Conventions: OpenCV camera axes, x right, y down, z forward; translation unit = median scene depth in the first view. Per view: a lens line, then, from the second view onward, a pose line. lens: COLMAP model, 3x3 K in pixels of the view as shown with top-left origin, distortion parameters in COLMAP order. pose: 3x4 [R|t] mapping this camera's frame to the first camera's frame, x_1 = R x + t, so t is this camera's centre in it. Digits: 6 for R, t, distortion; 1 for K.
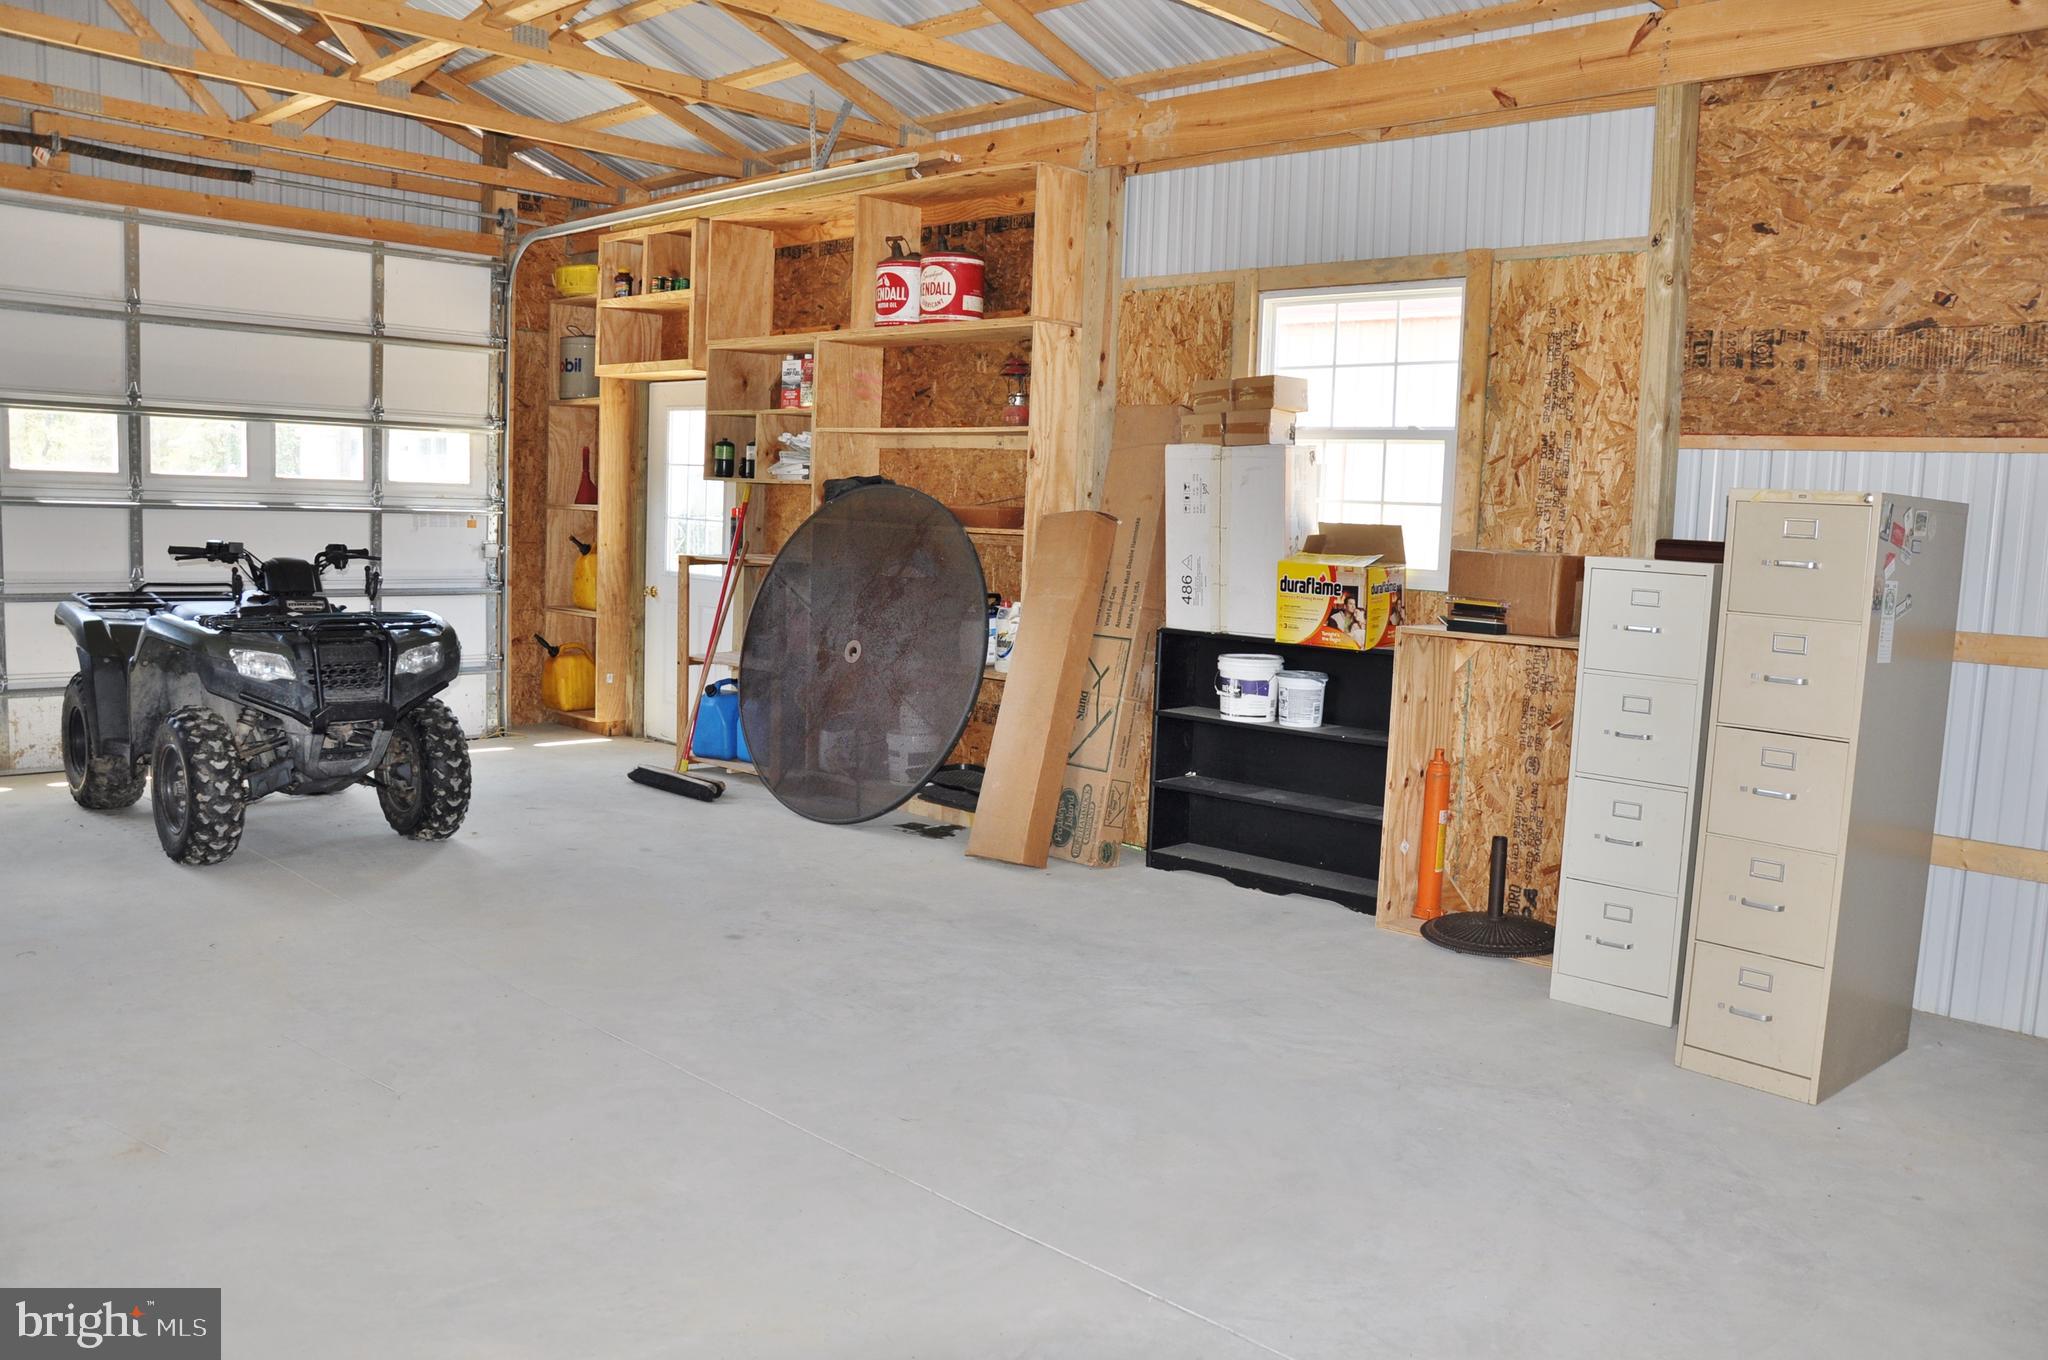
lens RADIAL K [[1610.7, 0, 1032.6], [0, 1610.7, 699.5], [0, 0, 1]] dist [-0.142301, 0.099855]
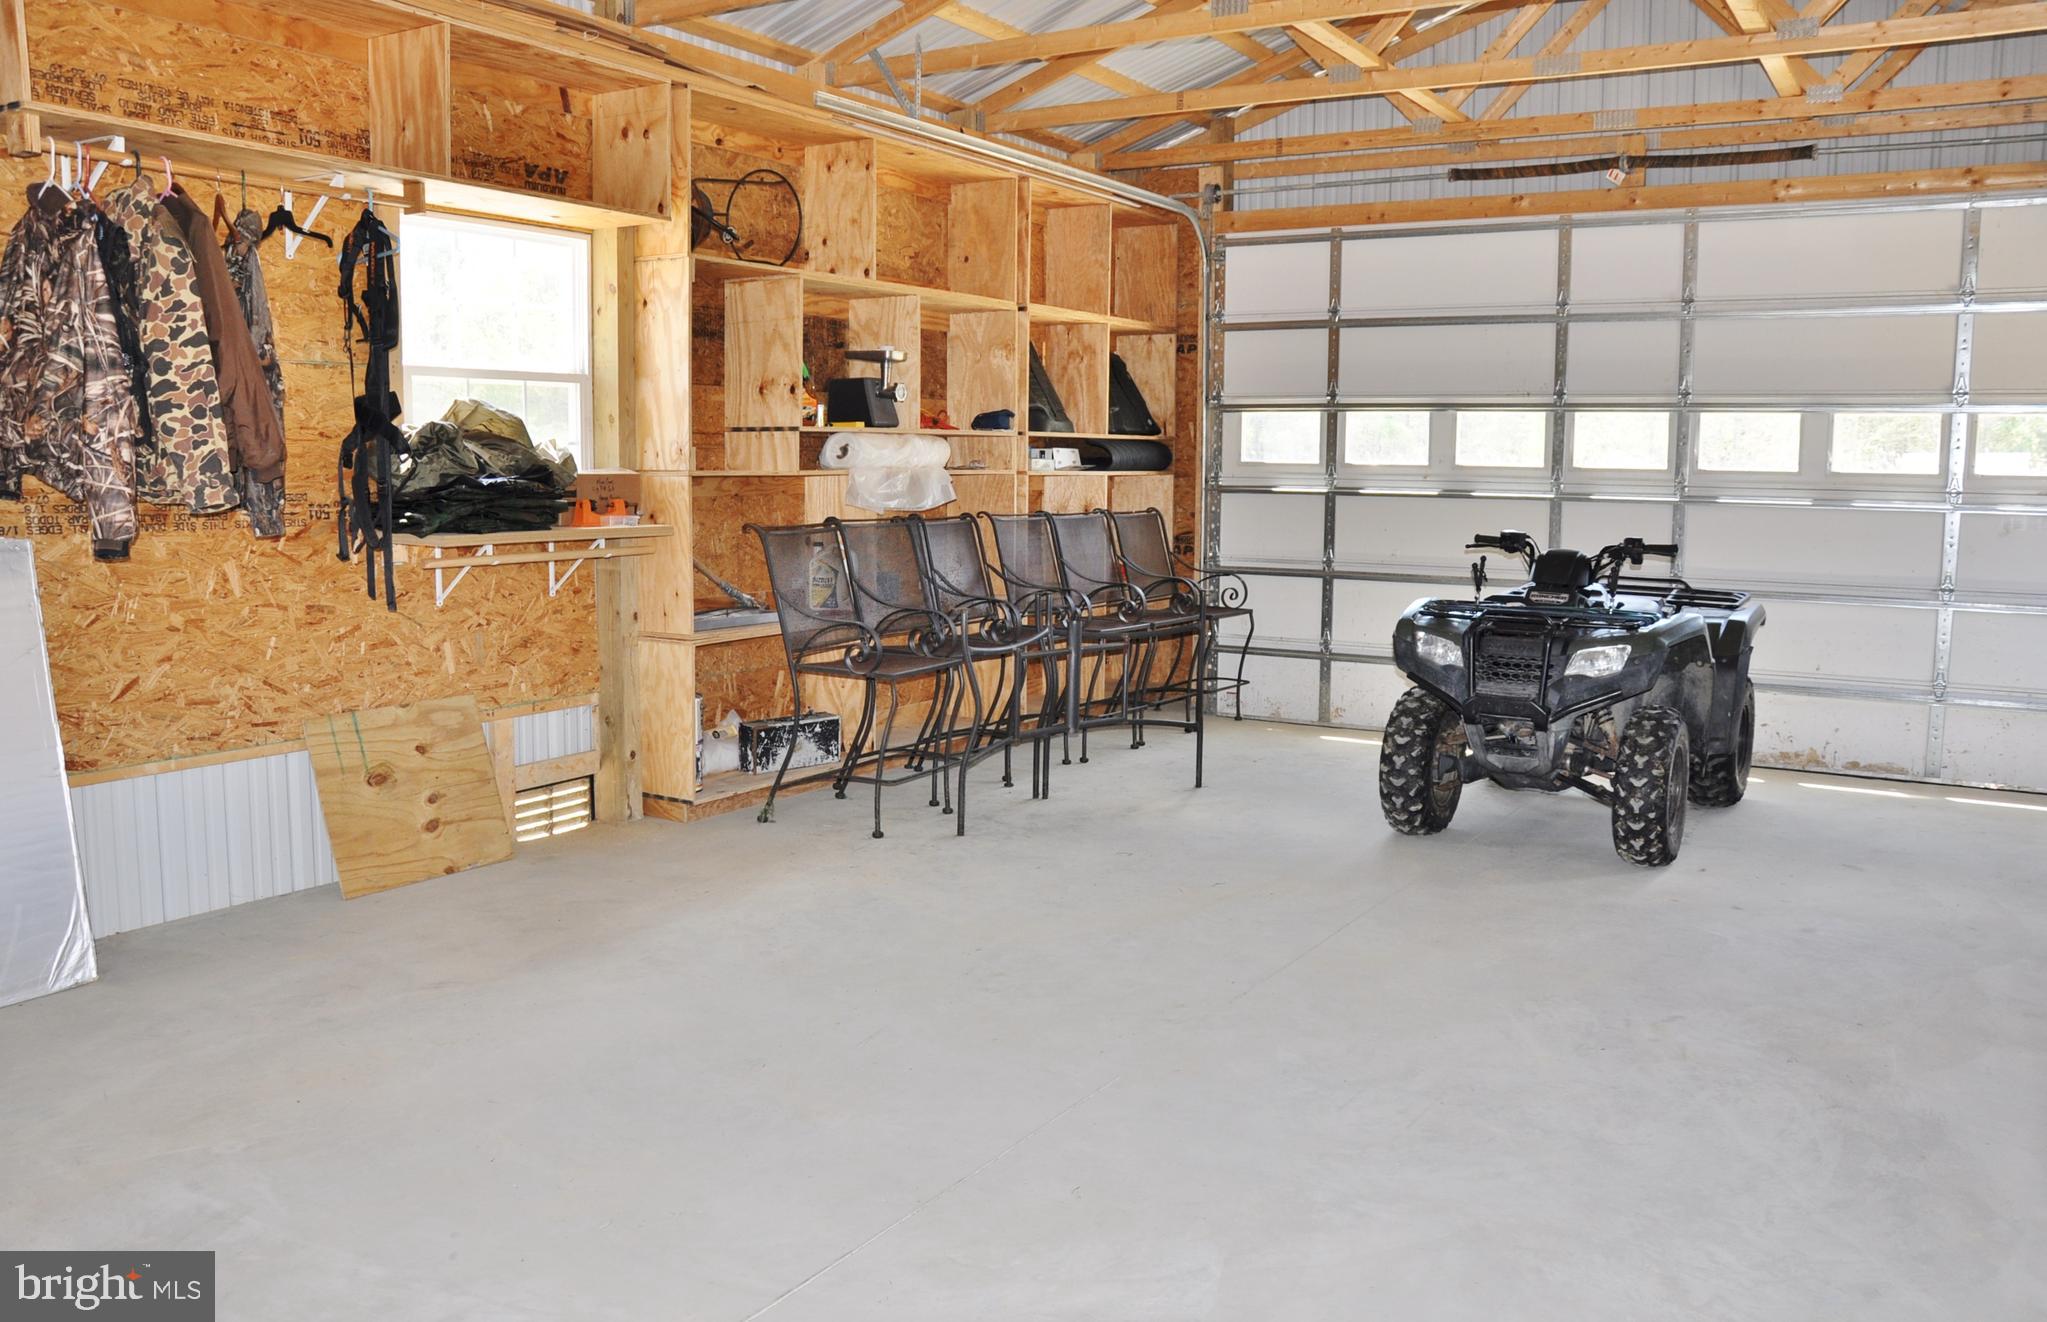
lens RADIAL K [[1642.6, 0, 1022.0], [0, 1642.6, 653.0], [0, 0, 1]] dist [-0.105406, 0.016772]
pose [[0.211164, 0.070853, -0.974879, 0.435752], [-0.115594, 0.992181, 0.047072, -0.033865], [0.970592, 0.102750, 0.217703, 0.447106]]
